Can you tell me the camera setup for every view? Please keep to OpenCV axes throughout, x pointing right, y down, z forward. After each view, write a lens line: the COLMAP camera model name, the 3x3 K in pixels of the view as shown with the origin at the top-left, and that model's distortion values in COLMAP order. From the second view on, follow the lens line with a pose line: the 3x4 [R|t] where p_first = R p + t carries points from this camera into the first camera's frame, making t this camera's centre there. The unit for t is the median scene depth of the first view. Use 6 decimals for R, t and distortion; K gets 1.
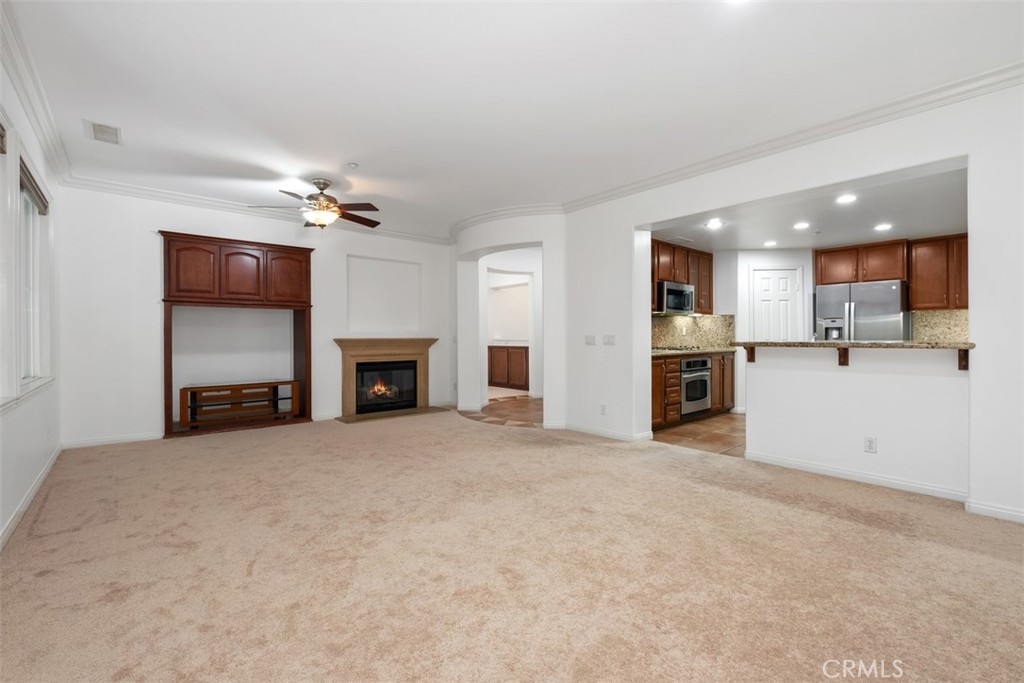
lens RADIAL K [[443.9, 0, 514.7], [0, 443.9, 336.8], [0, 0, 1]] dist [-0.008469, -0.000074]
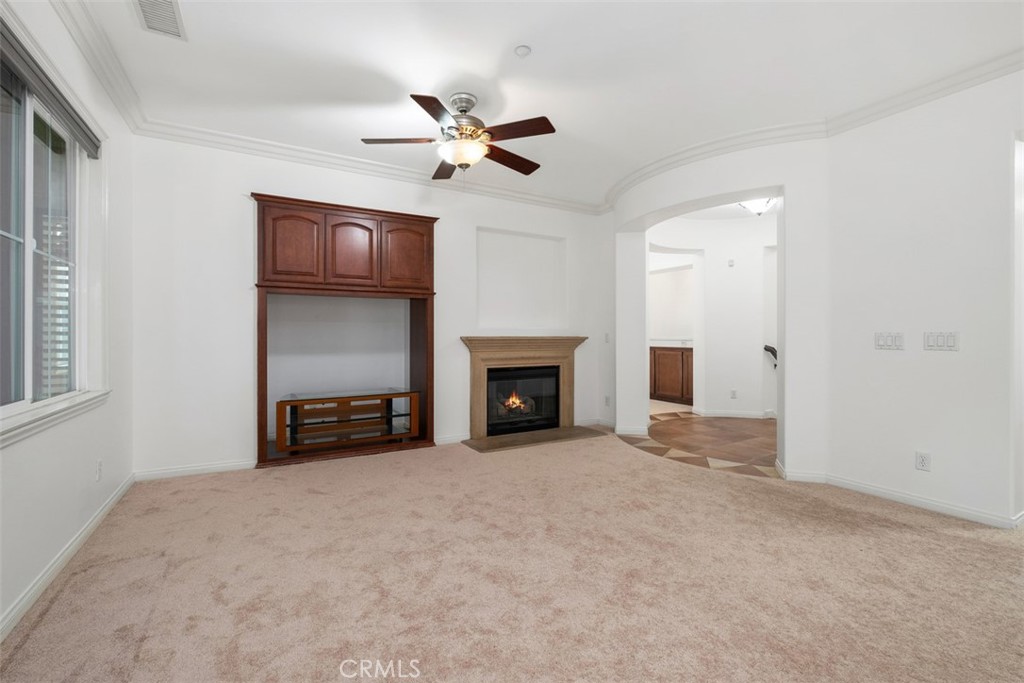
lens RADIAL K [[443.9, 0, 515.0], [0, 443.9, 334.1], [0, 0, 1]] dist [-0.008469, -0.000074]
pose [[0.981930, 0.002890, -0.189222, -0.187425], [-0.003210, 0.999994, -0.001382, 0.000485], [0.189217, 0.001964, 0.981933, 0.292674]]
